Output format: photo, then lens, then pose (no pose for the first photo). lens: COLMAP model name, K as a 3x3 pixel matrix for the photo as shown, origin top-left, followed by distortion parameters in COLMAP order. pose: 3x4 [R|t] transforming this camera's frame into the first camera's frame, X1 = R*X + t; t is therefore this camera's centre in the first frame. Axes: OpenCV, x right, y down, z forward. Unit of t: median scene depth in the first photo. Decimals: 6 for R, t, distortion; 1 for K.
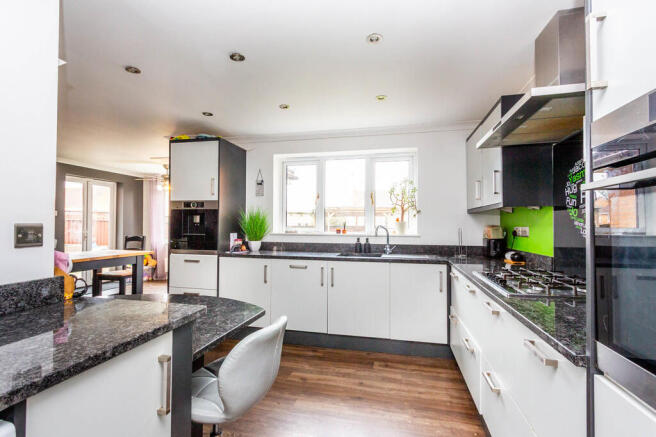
lens RADIAL K [[306.0, 0, 328.8], [0, 306.0, 221.4], [0, 0, 1]] dist [0.000665, 0.000259]
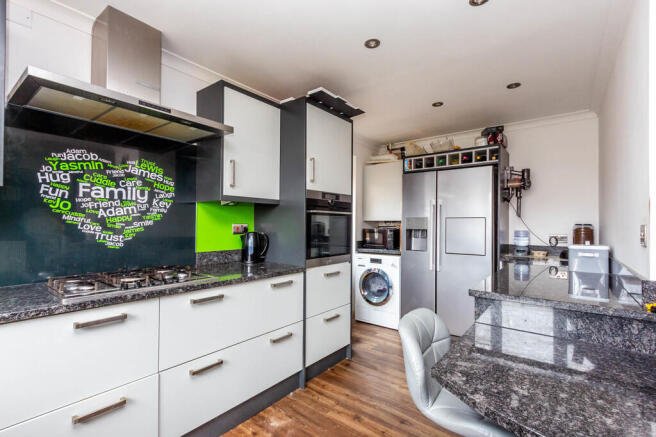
lens RADIAL K [[306.0, 0, 328.8], [0, 306.0, 221.4], [0, 0, 1]] dist [0.000665, 0.000259]
pose [[-0.913399, -0.010434, 0.406932, -0.181538], [-0.019591, 0.999640, -0.018342, 0.013143], [-0.406594, -0.024726, -0.913274, 1.082529]]
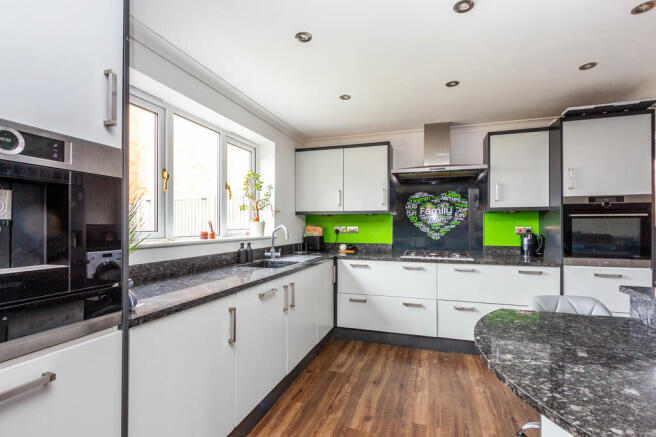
lens RADIAL K [[306.0, 0, 328.8], [0, 306.0, 221.4], [0, 0, 1]] dist [0.000665, 0.000259]
pose [[0.086035, 0.007968, 0.996260, -0.859569], [-0.012031, 0.999903, -0.006958, 0.005397], [-0.996219, -0.011387, 0.086122, 0.997990]]
